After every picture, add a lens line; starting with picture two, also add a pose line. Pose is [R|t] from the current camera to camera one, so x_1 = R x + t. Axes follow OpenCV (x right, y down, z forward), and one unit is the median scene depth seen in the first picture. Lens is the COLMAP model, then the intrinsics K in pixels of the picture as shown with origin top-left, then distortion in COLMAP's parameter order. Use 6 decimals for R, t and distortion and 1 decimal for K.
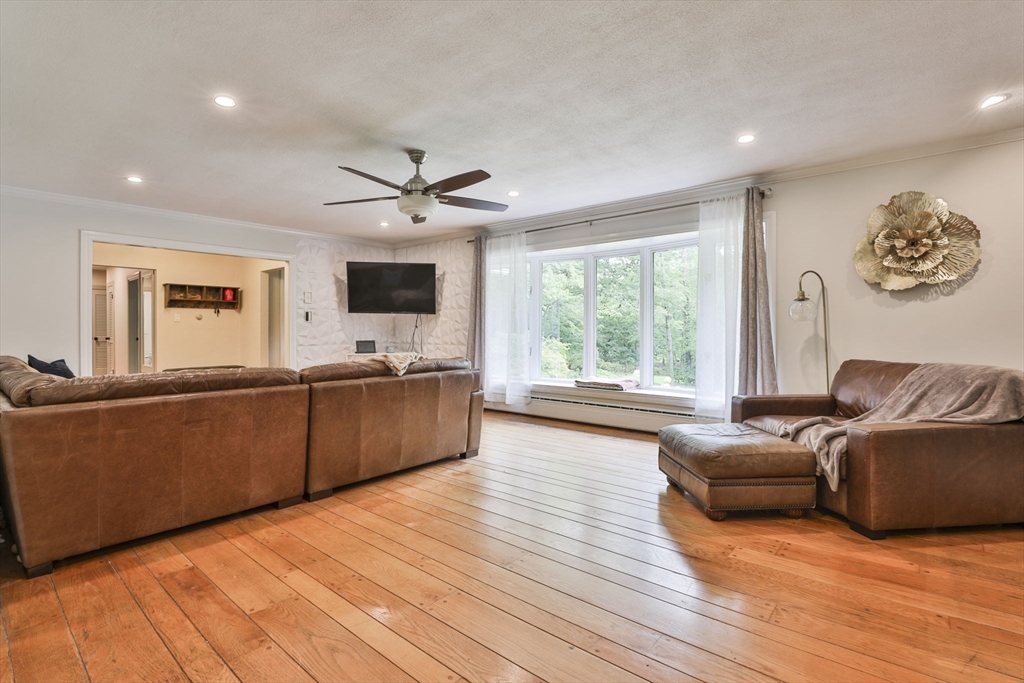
lens RADIAL K [[496.6, 0, 512.0], [0, 496.6, 341.5], [0, 0, 1]] dist [-0.002014, -0.000065]
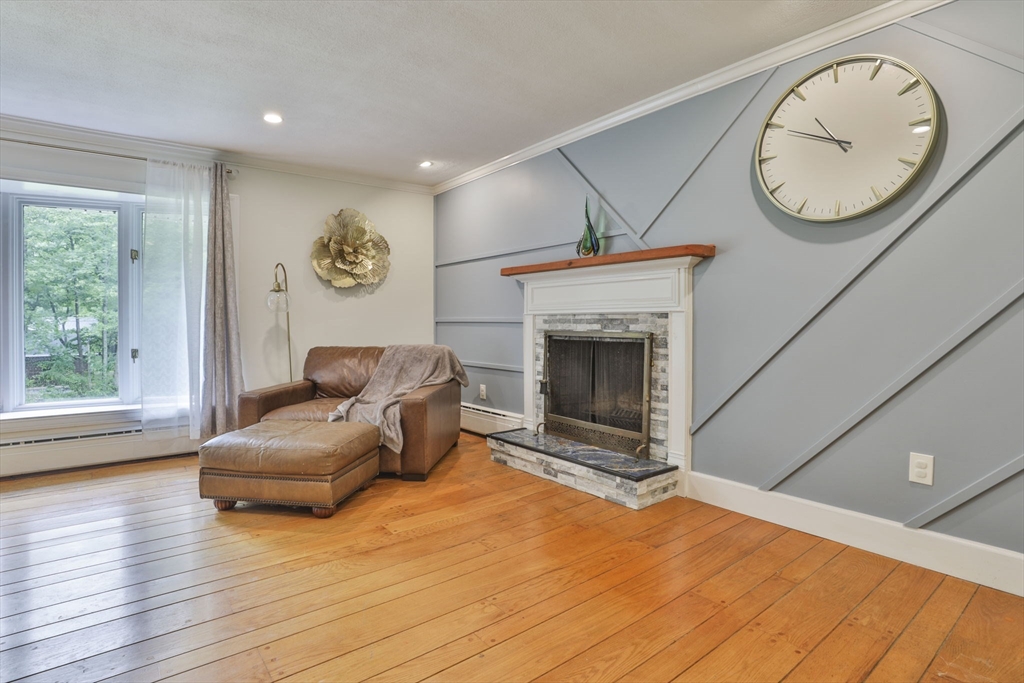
lens RADIAL K [[515.1, 0, 511.5], [0, 515.1, 335.3], [0, 0, 1]] dist [-0.022958, 0.000147]
pose [[0.222135, -0.028459, 0.974600, -0.373426], [0.025645, 0.999399, 0.023338, -0.005867], [-0.974679, 0.019810, 0.222731, 0.335182]]
